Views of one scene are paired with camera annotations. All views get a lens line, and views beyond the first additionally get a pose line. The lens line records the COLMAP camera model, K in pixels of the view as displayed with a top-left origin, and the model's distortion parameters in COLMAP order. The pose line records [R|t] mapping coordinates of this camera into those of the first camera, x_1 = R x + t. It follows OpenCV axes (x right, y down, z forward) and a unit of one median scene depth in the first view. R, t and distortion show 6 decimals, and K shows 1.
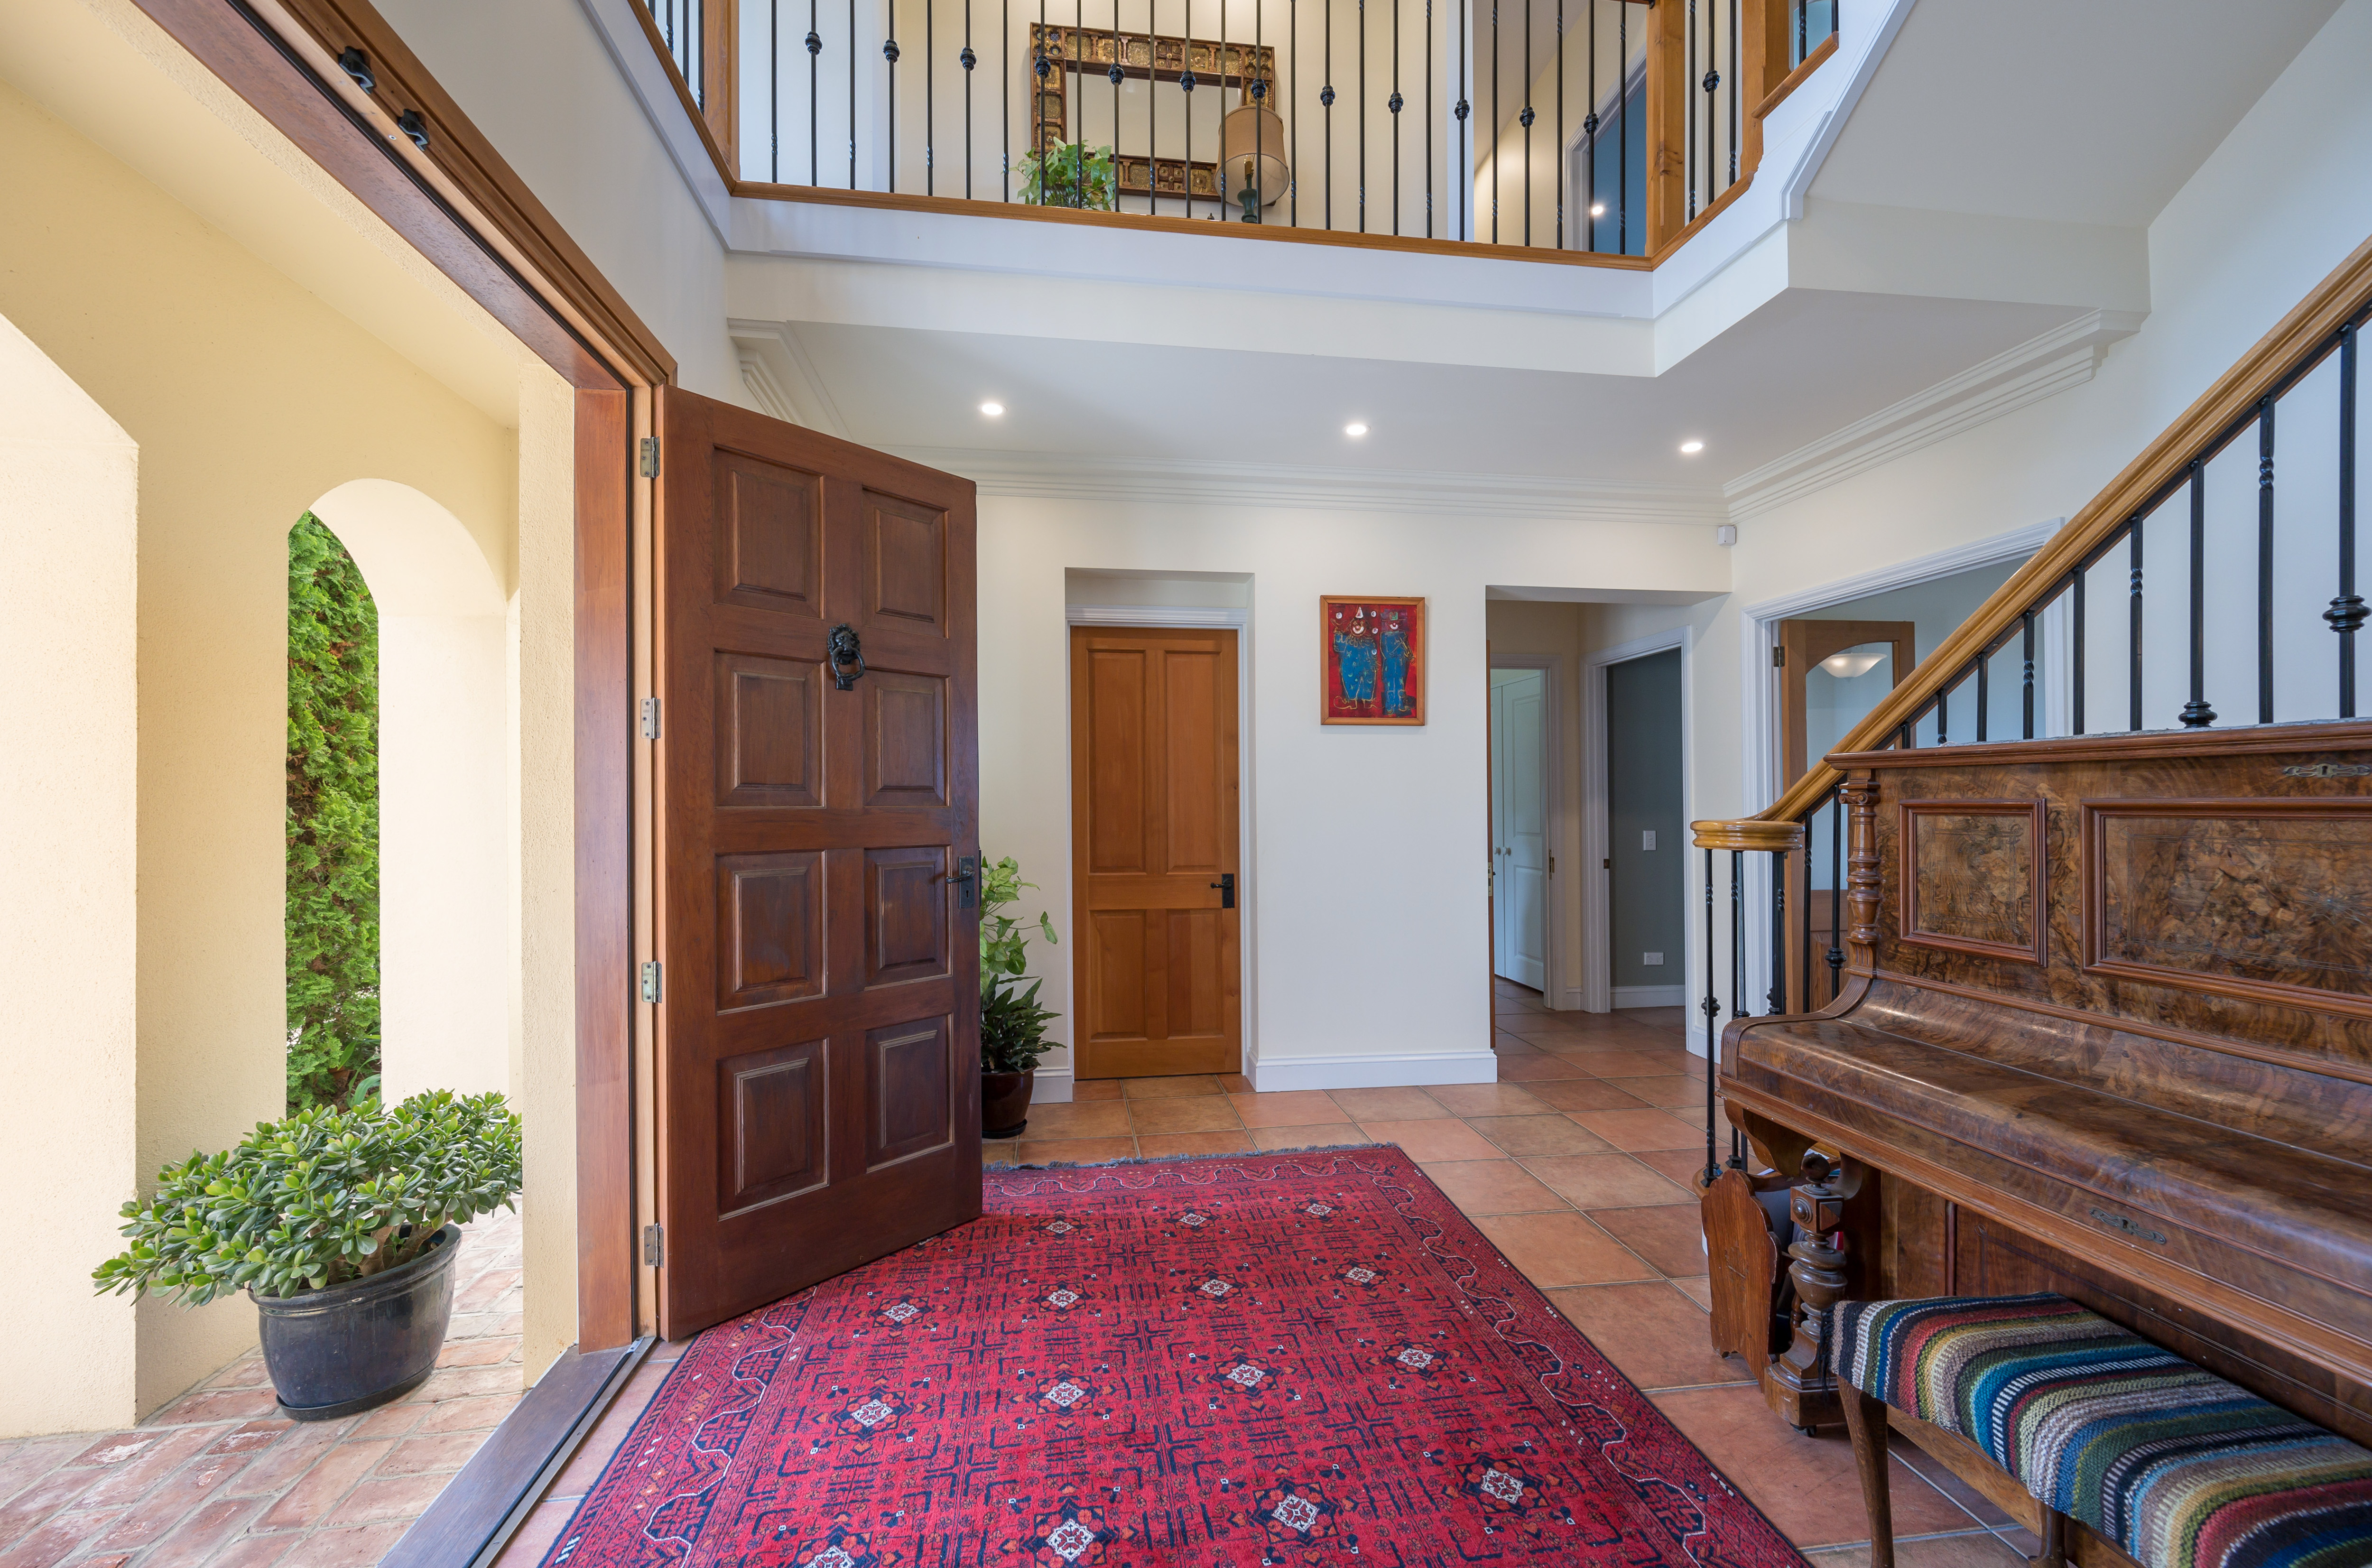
lens RADIAL K [[968.5, 0, 1186.5], [0, 968.5, 804.7], [0, 0, 1]] dist [-0.004551, 0.000279]
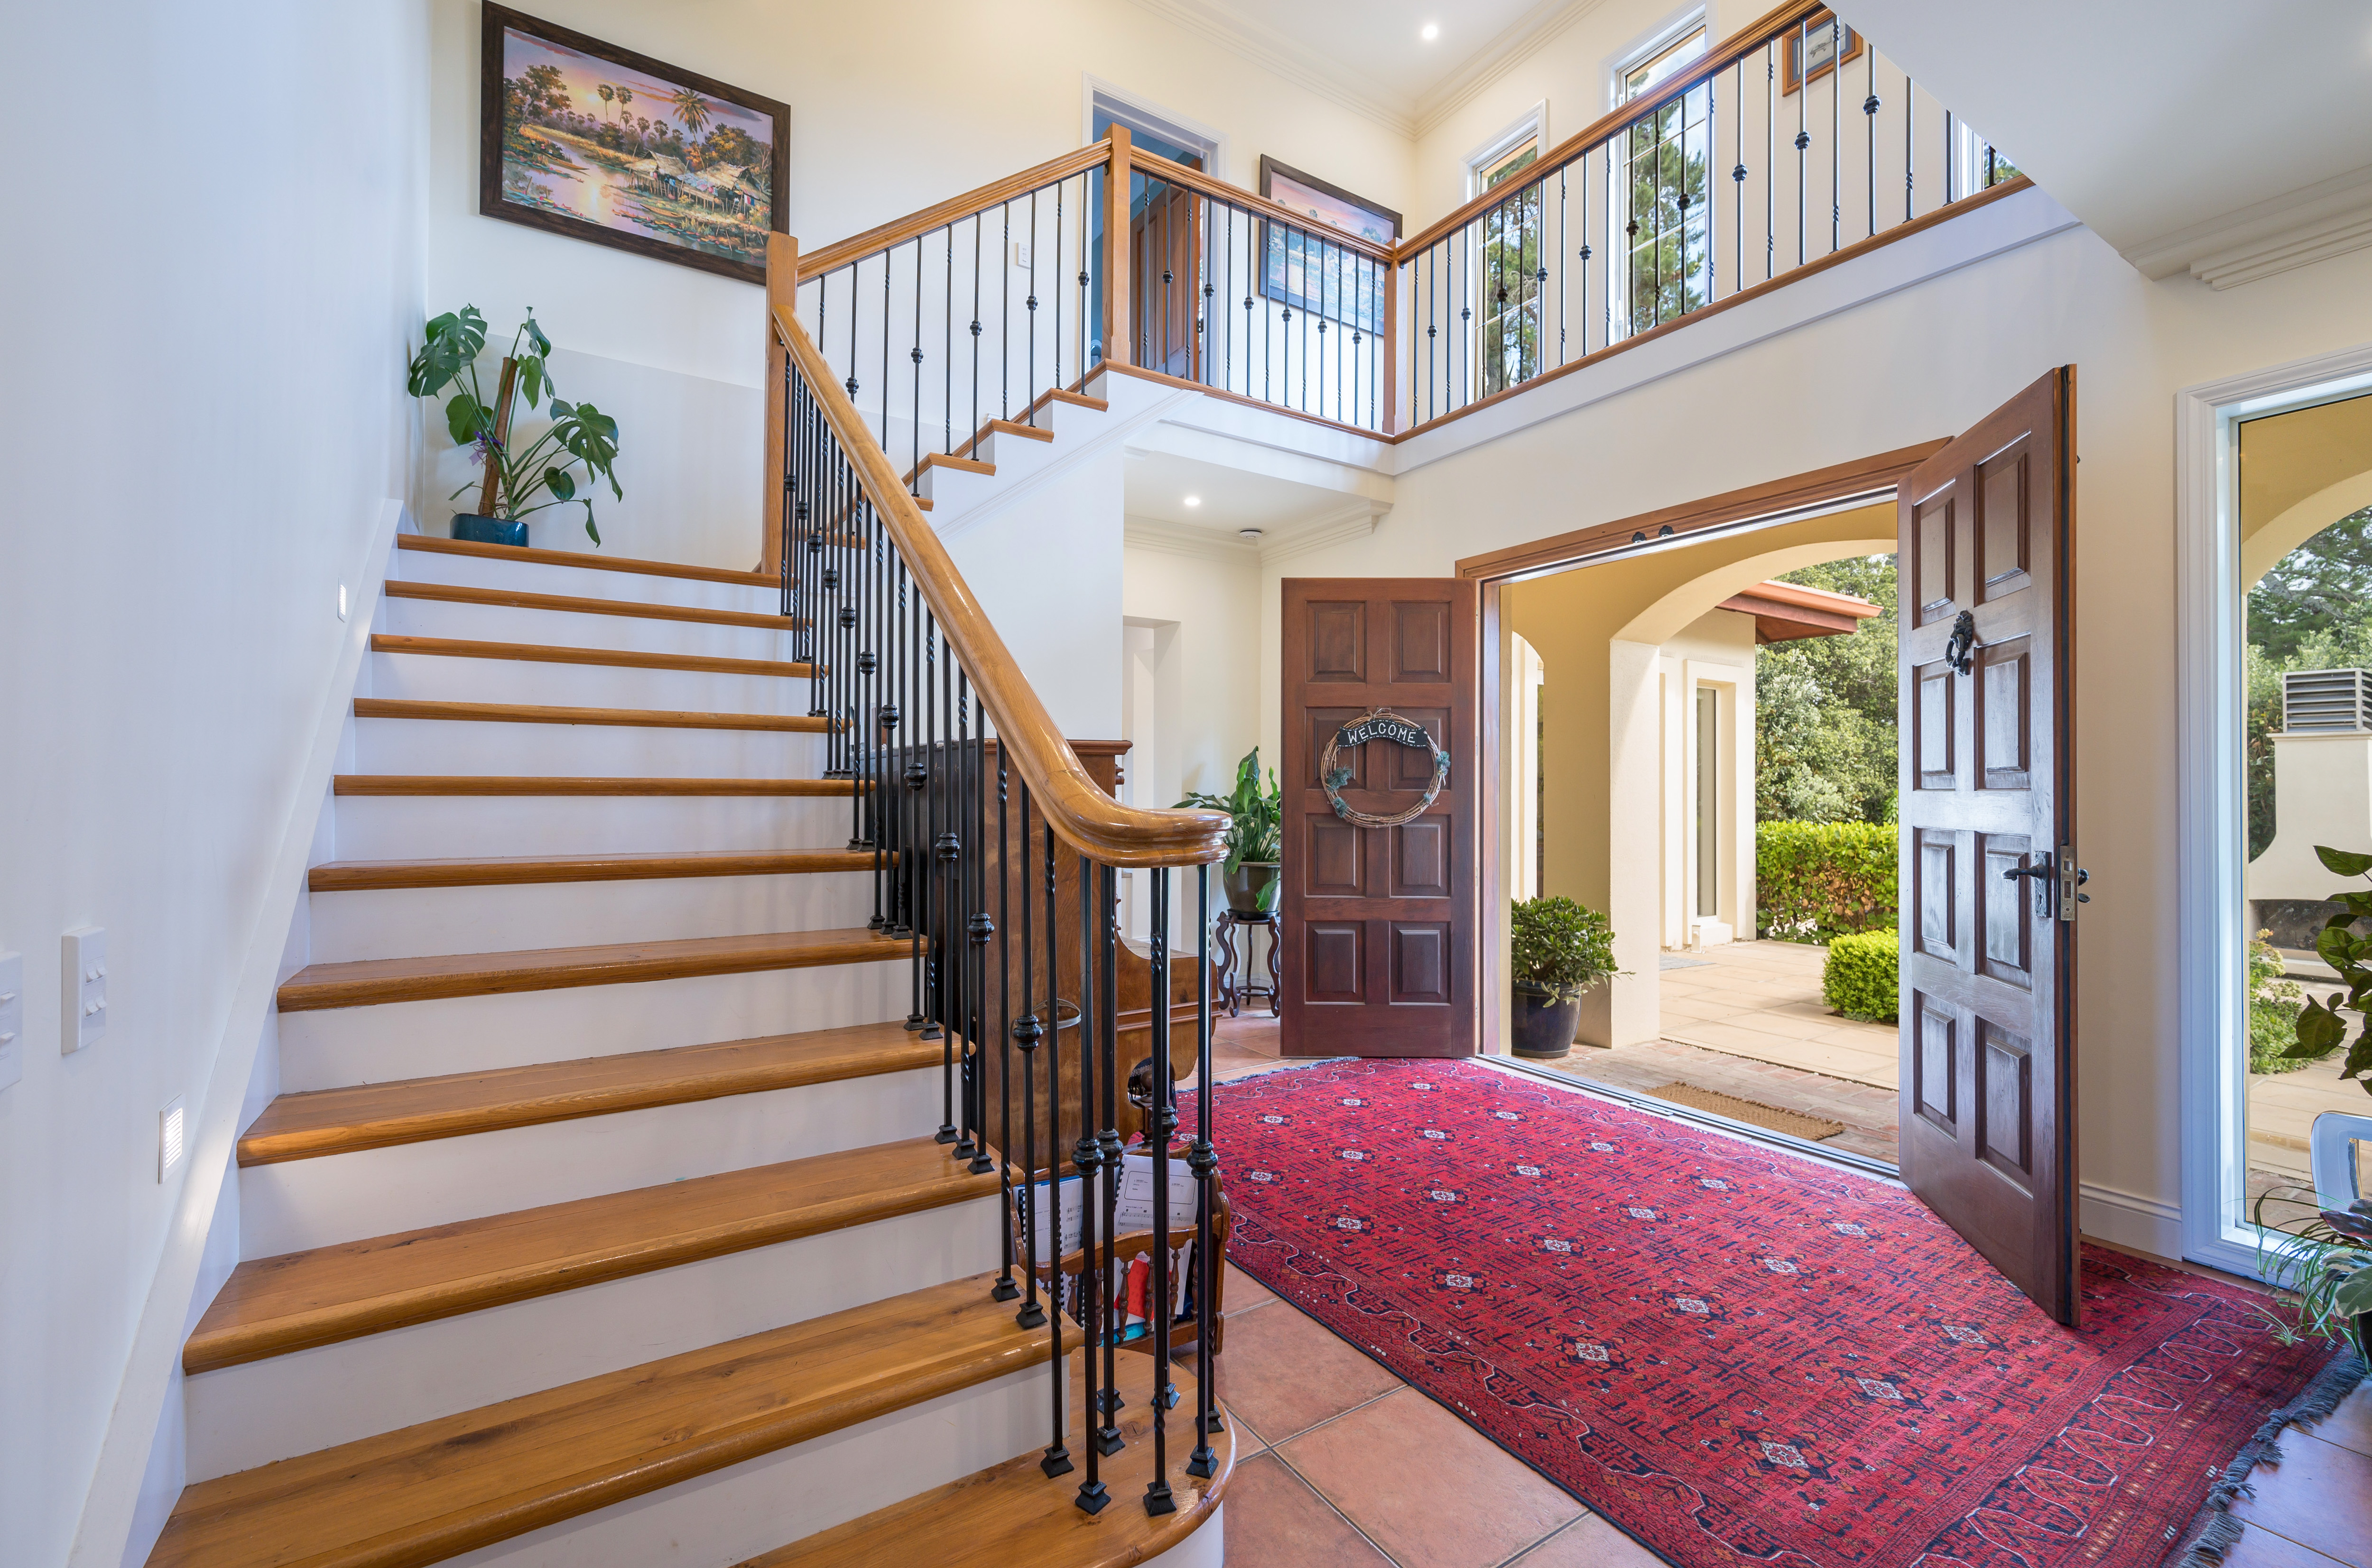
lens RADIAL K [[1016.3, 0, 1190.5], [0, 1016.3, 784.9], [0, 0, 1]] dist [-0.001774, -0.000717]
pose [[-0.911440, 0.002261, -0.411426, 1.028206], [0.005690, 0.999959, -0.007109, -0.002063], [0.411393, -0.008821, -0.911415, 1.991933]]
